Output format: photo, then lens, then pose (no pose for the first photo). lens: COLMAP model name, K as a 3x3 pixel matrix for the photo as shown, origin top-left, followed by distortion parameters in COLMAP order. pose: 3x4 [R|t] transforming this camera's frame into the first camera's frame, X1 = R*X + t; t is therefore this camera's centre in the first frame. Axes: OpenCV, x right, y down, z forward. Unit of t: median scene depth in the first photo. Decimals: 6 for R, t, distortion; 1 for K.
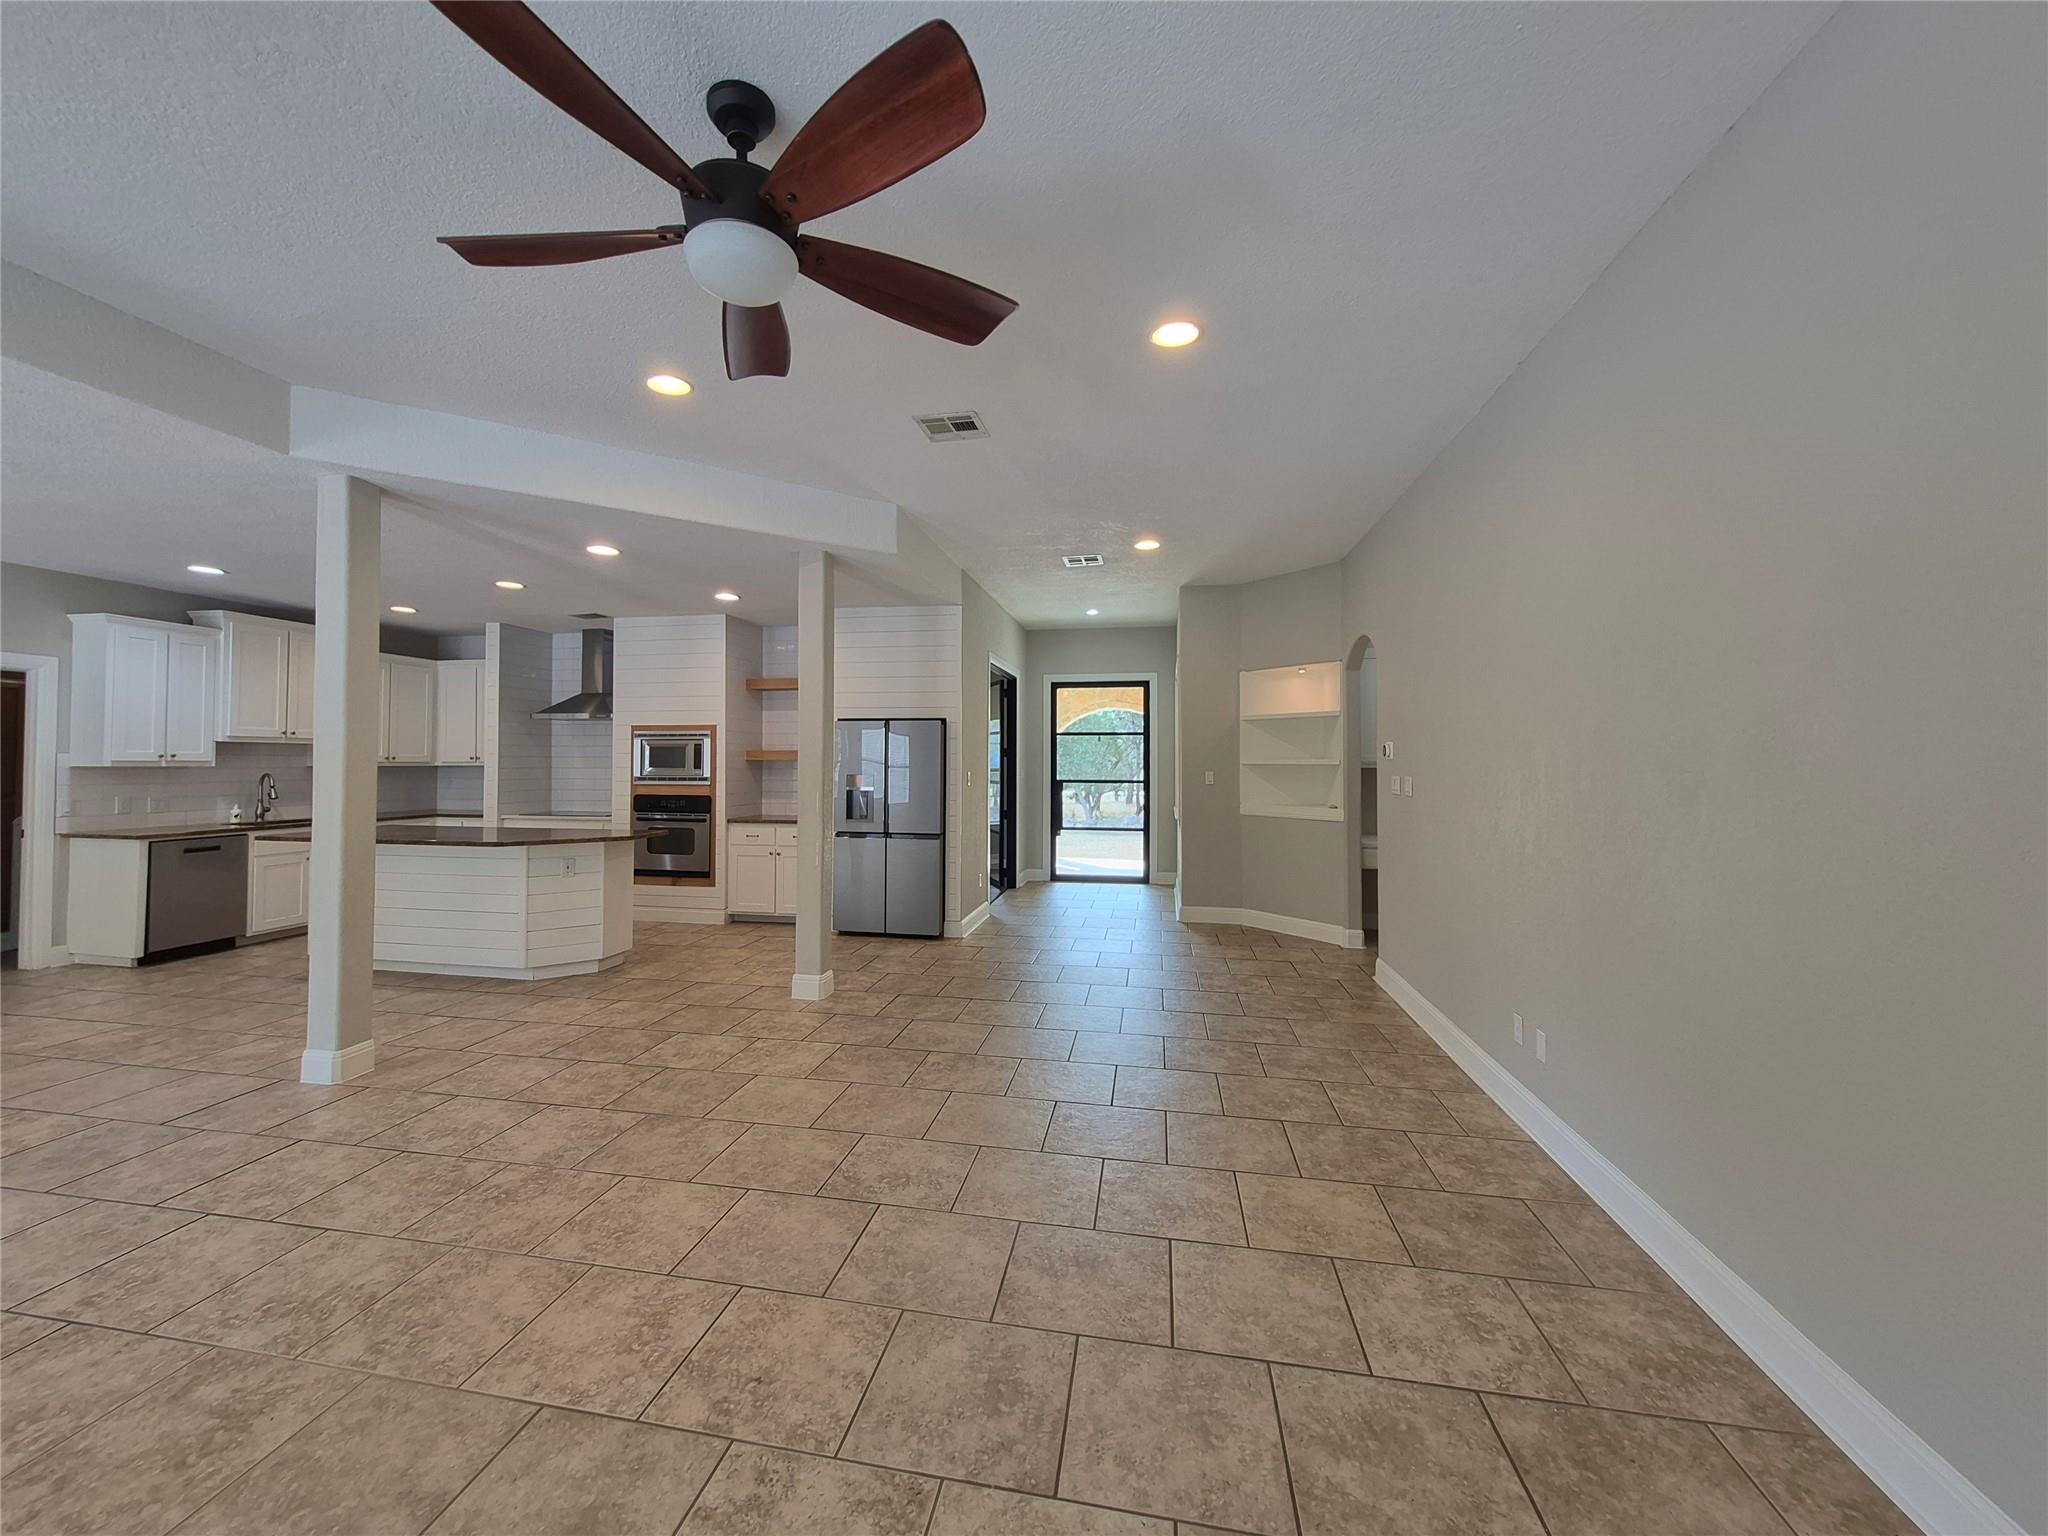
lens RADIAL K [[802.7, 0, 1007.5], [0, 802.7, 745.3], [0, 0, 1]] dist [-0.002745, -0.000229]
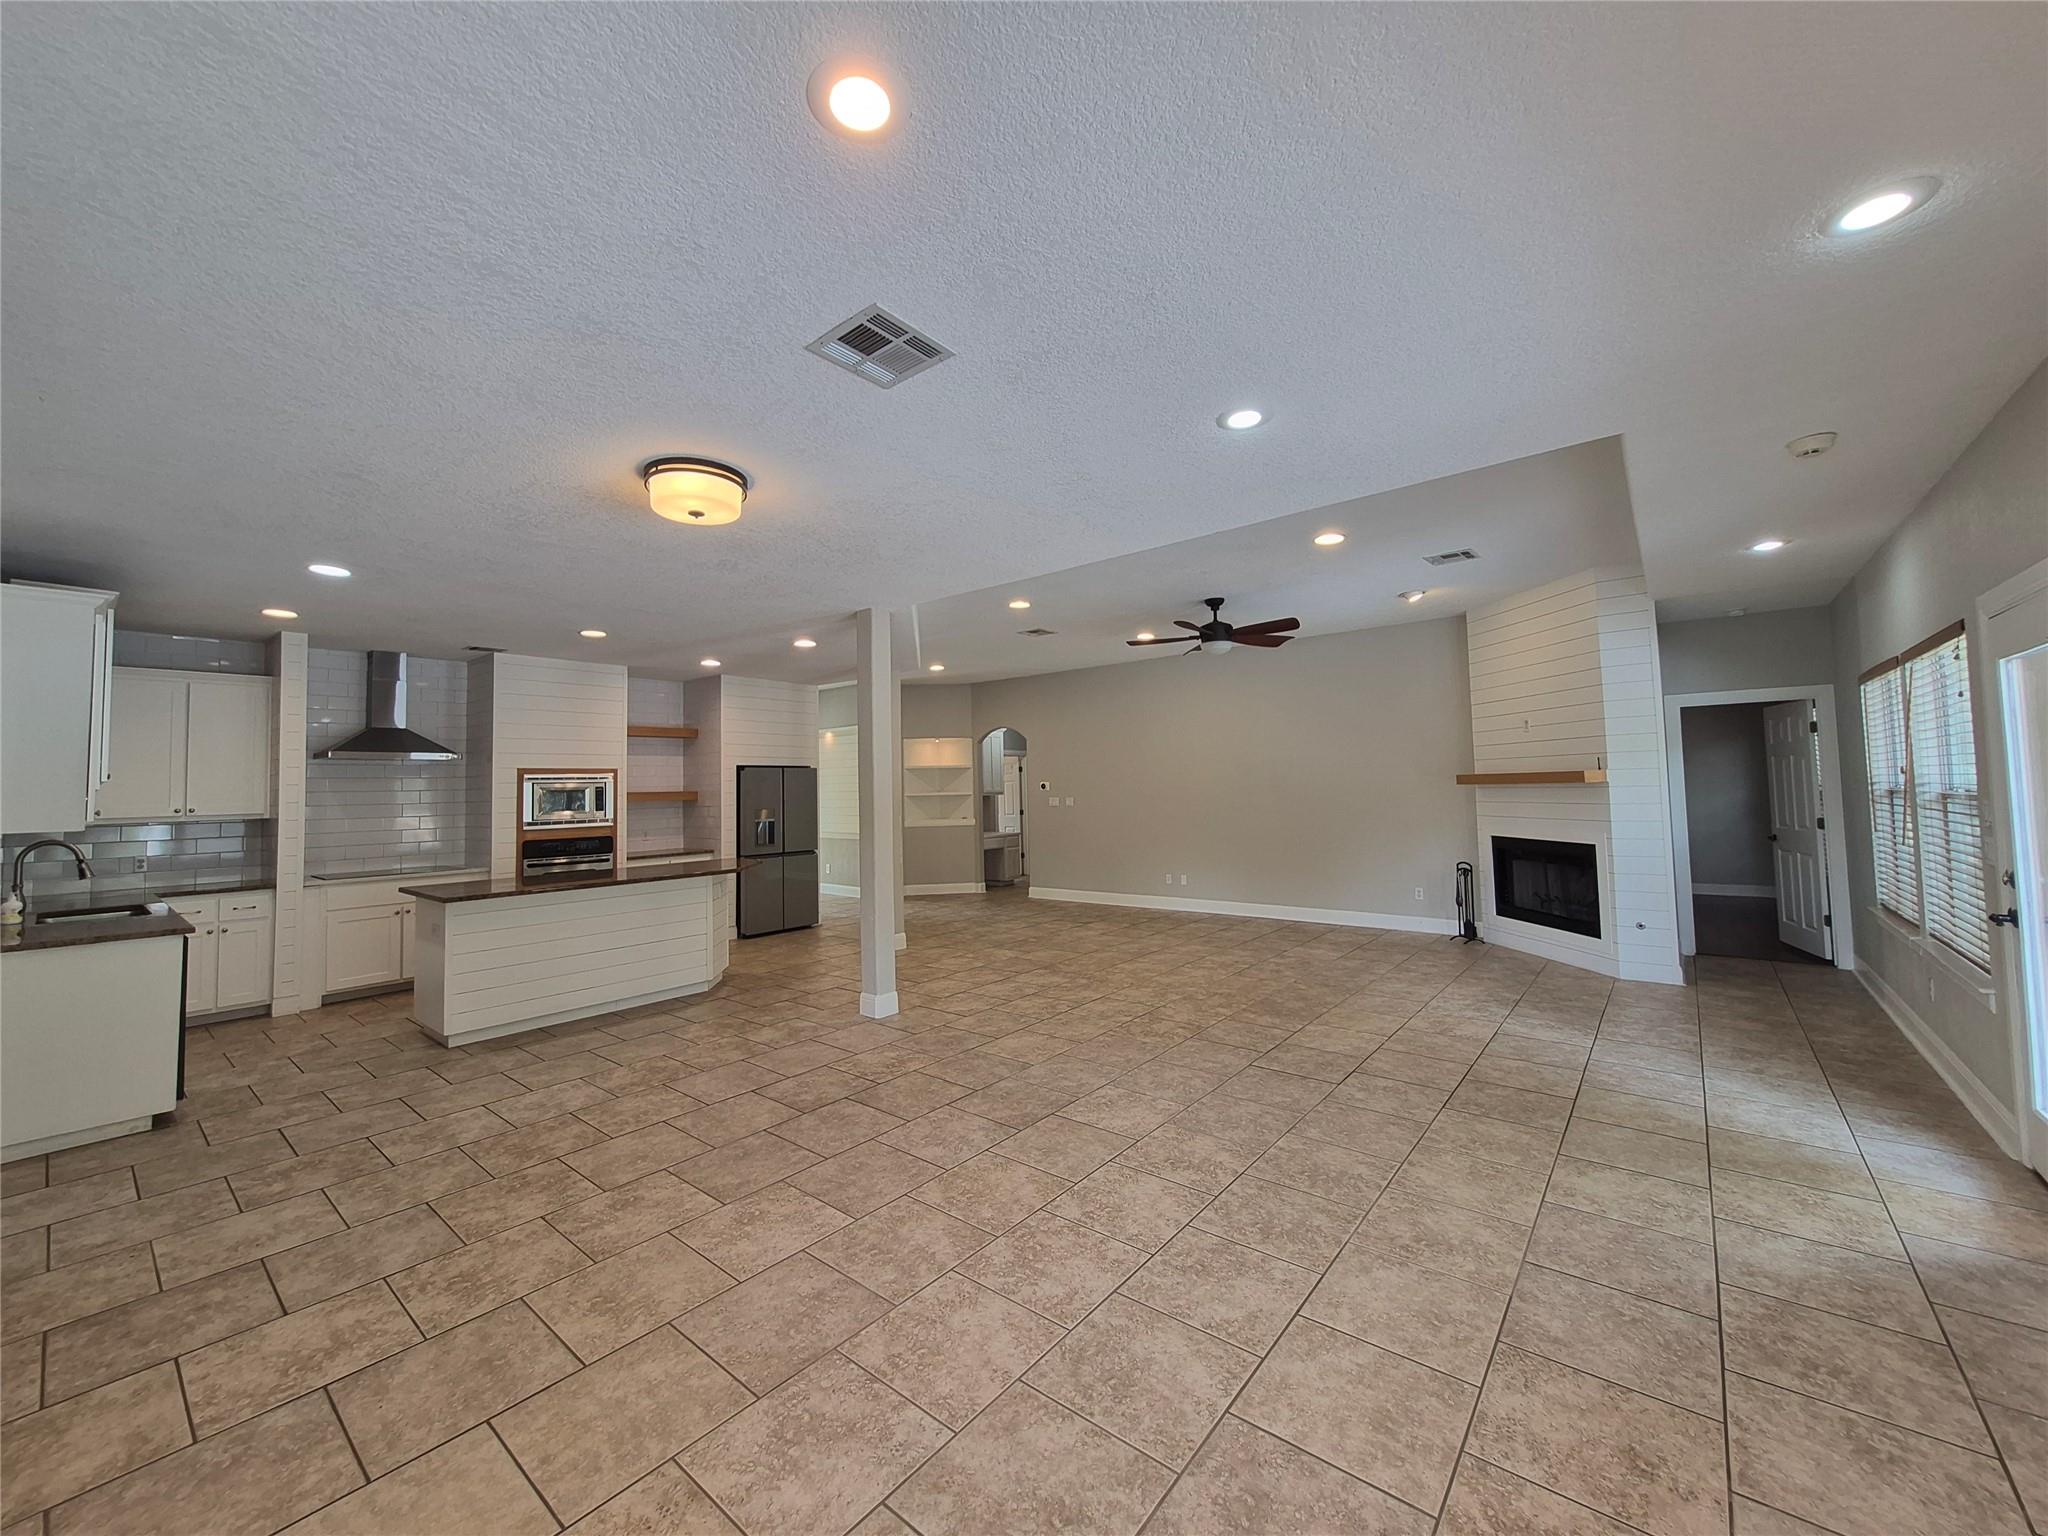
lens RADIAL K [[802.7, 0, 1007.5], [0, 802.7, 745.3], [0, 0, 1]] dist [-0.002745, -0.000229]
pose [[0.492221, 0.033839, 0.869812, -1.033001], [0.006181, 0.999083, -0.042366, -0.008251], [-0.870449, 0.026230, 0.491560, 0.028366]]
